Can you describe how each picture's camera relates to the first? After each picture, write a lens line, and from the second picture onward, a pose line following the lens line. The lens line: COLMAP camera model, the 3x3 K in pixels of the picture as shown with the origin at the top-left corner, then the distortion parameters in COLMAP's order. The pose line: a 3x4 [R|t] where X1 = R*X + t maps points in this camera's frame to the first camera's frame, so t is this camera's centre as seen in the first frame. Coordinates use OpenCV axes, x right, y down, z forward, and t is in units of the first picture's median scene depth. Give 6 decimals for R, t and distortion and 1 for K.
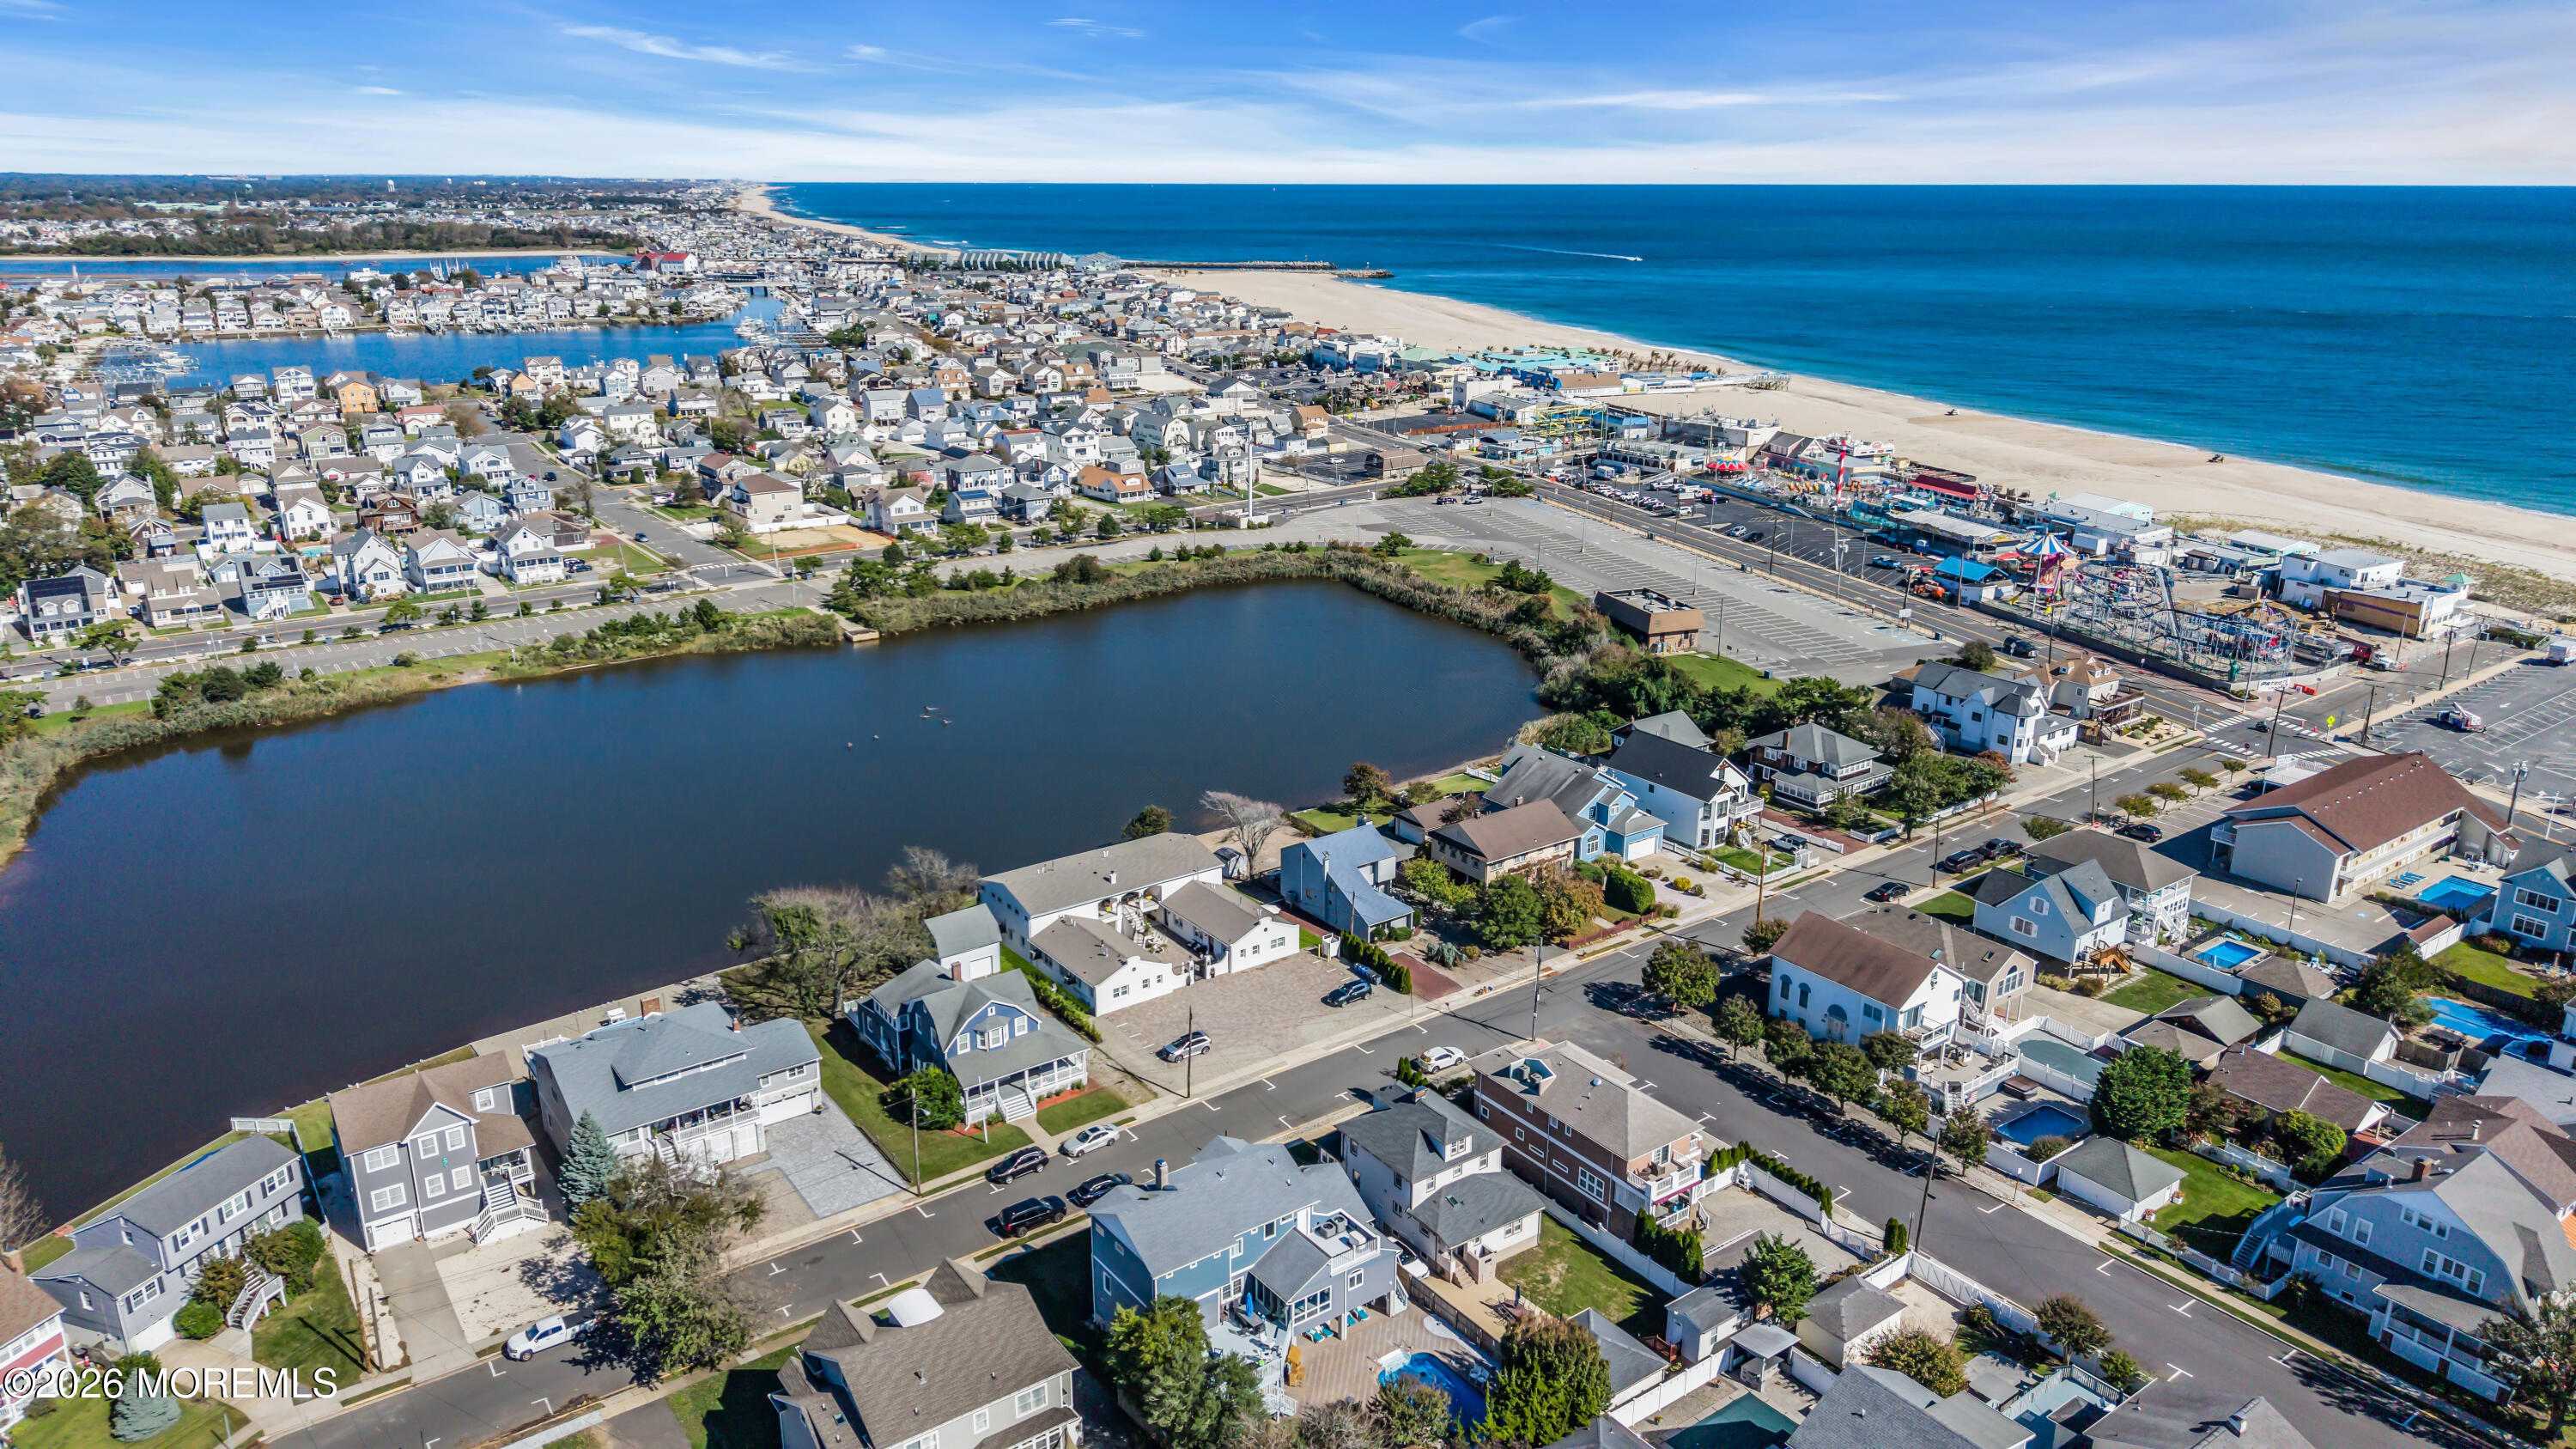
lens RADIAL K [[1703.1, 0, 1288.4], [0, 1703.1, 741.6], [0, 0, 1]] dist [0.027522, -0.038597]
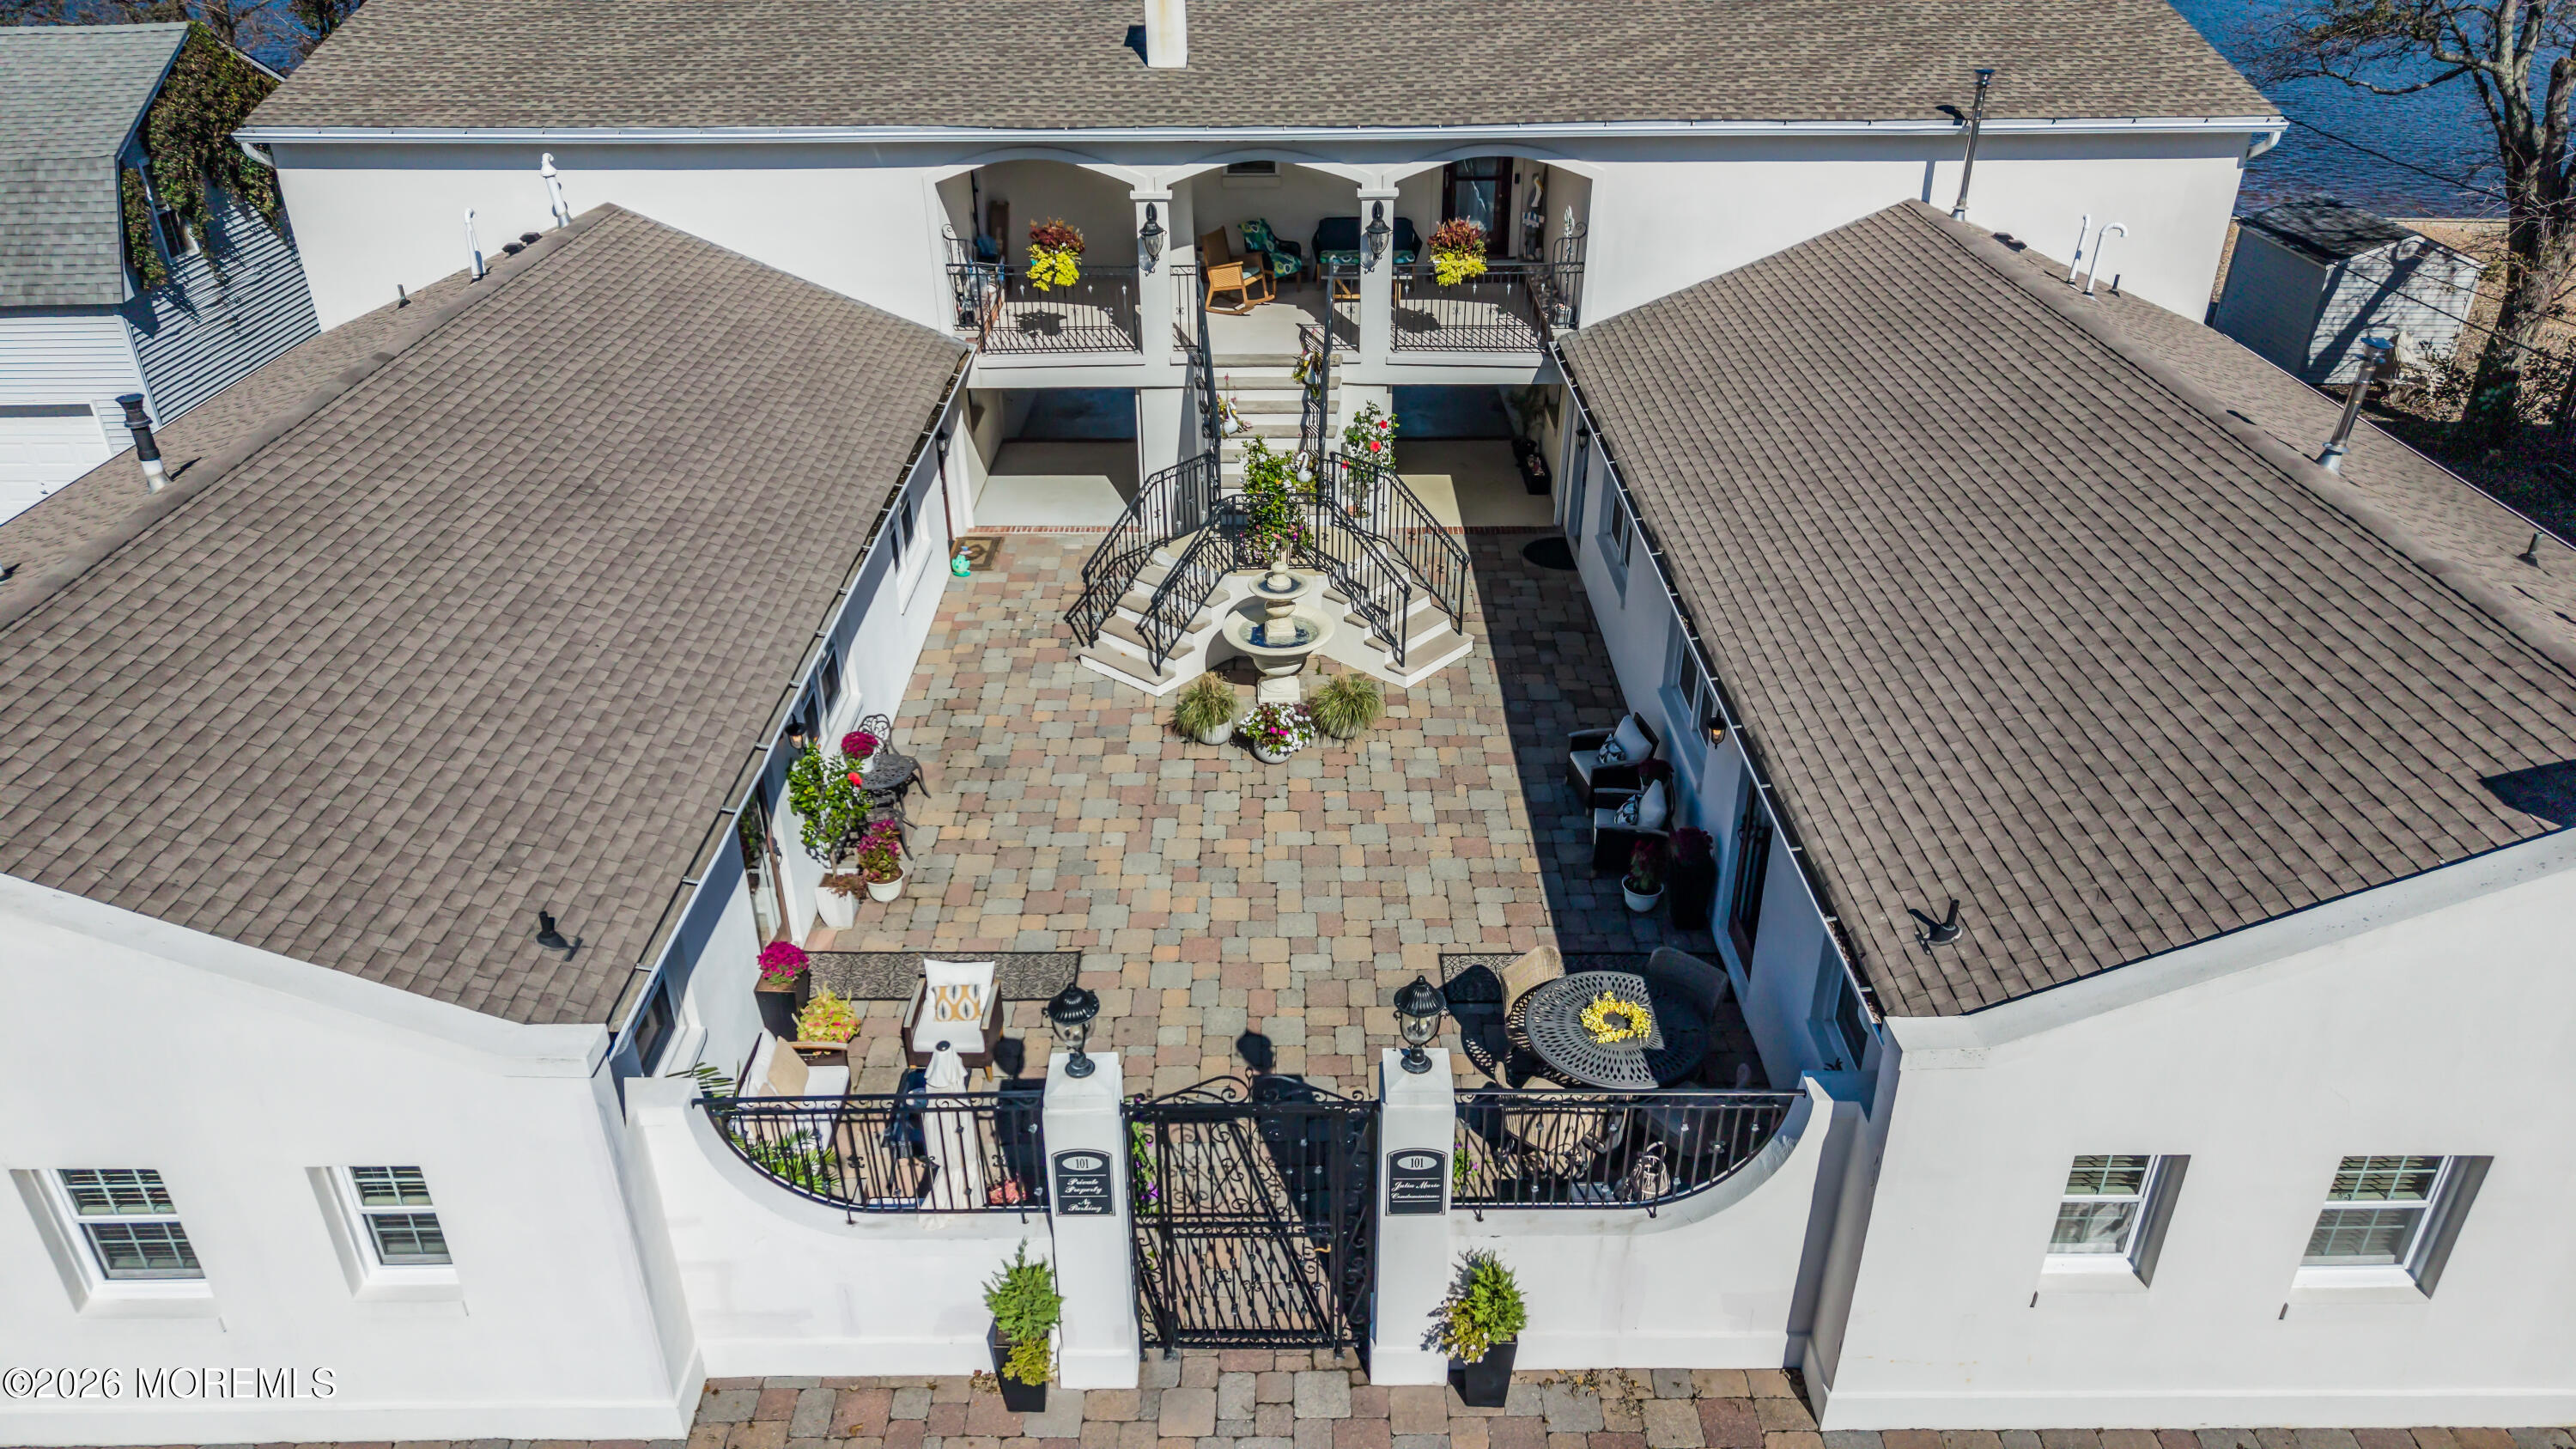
lens RADIAL K [[1703.1, 0, 1292.0], [0, 1703.1, 742.1], [0, 0, 1]] dist [0.027522, -0.038597]
pose [[0.810164, 0.285305, -0.512090, -0.015609], [-0.175341, 0.951517, 0.252726, 0.064744], [0.559366, -0.114959, 0.820910, 0.610804]]
